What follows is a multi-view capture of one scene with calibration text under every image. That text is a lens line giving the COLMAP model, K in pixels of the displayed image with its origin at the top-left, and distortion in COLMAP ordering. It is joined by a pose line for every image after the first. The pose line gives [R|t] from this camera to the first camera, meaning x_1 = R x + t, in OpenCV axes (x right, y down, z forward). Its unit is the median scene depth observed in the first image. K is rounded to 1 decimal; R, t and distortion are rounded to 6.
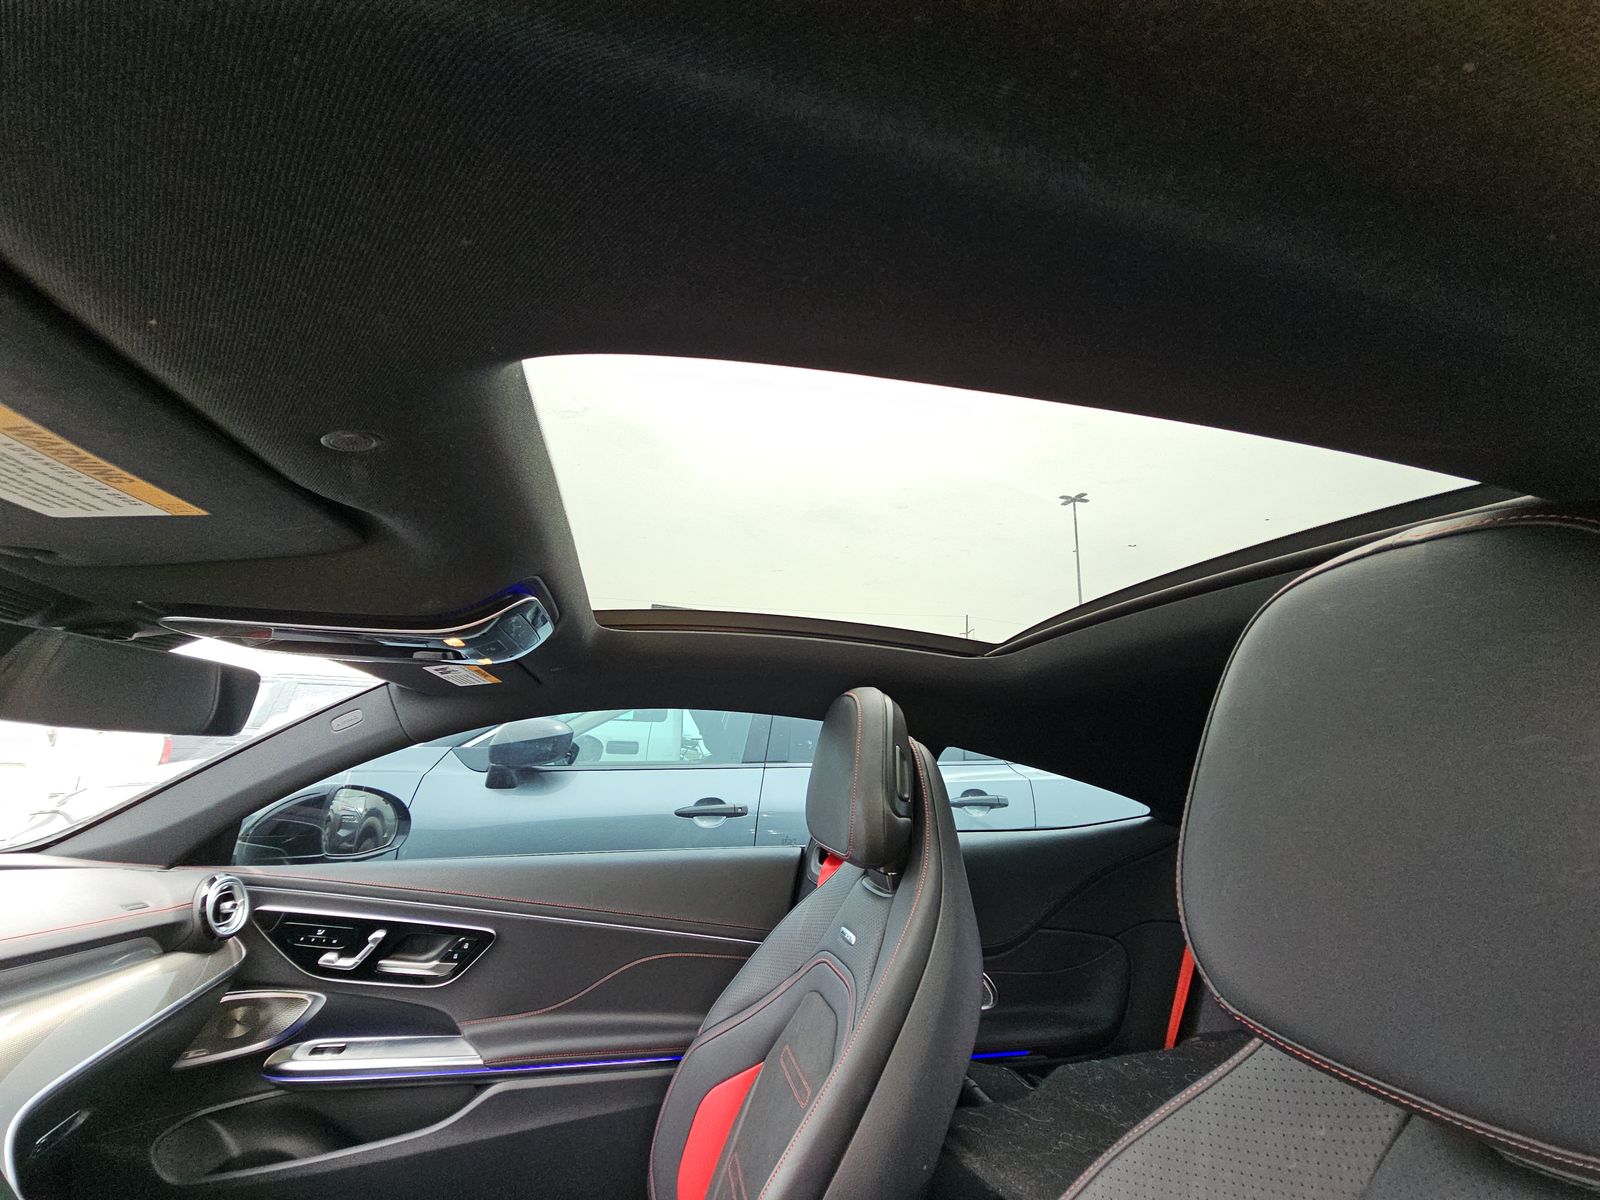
lens RADIAL K [[657.1, 0, 800.0], [0, 657.1, 600.0], [0, 0, 1]] dist [0.006418, -0.007753]
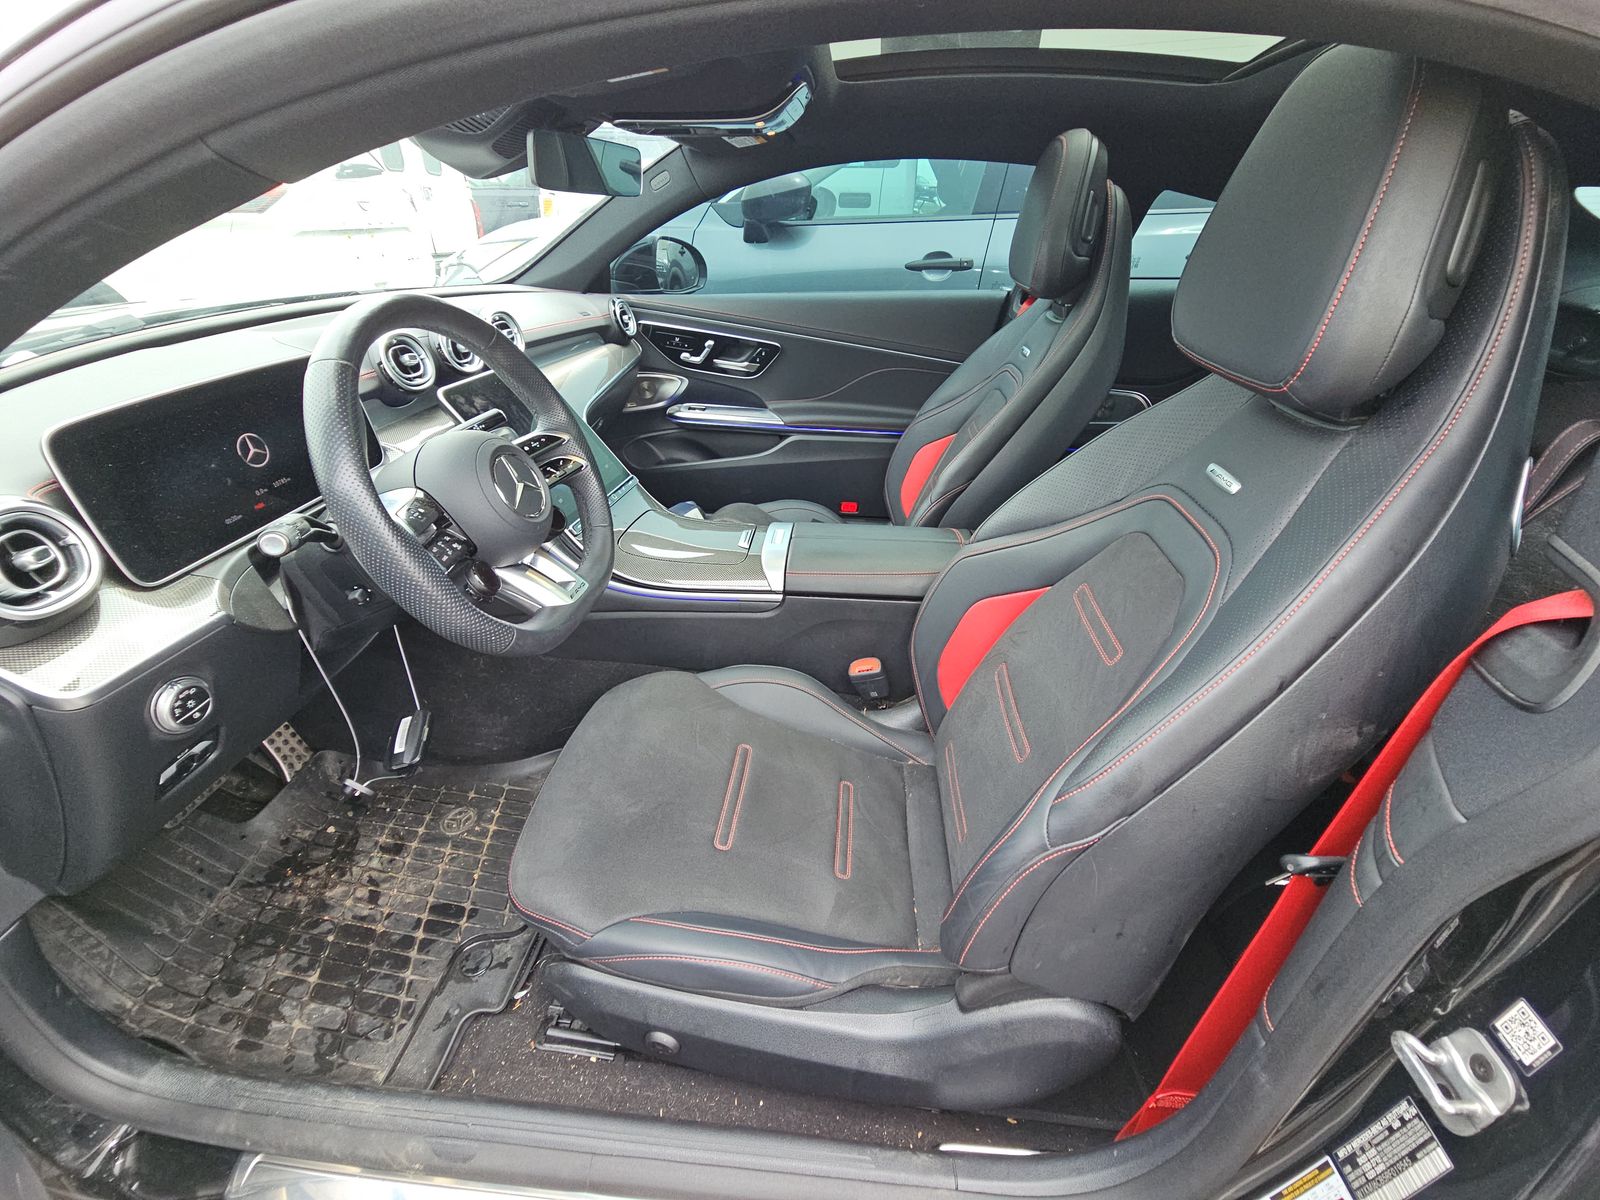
lens RADIAL K [[640.4, 0, 800.0], [0, 640.4, 600.0], [0, 0, 1]] dist [0.000045, -0.000299]
pose [[0.946526, 0.151441, -0.284877, 0.075567], [0.092922, 0.717607, 0.690221, -0.073731], [0.308957, -0.679783, 0.665162, -0.339012]]
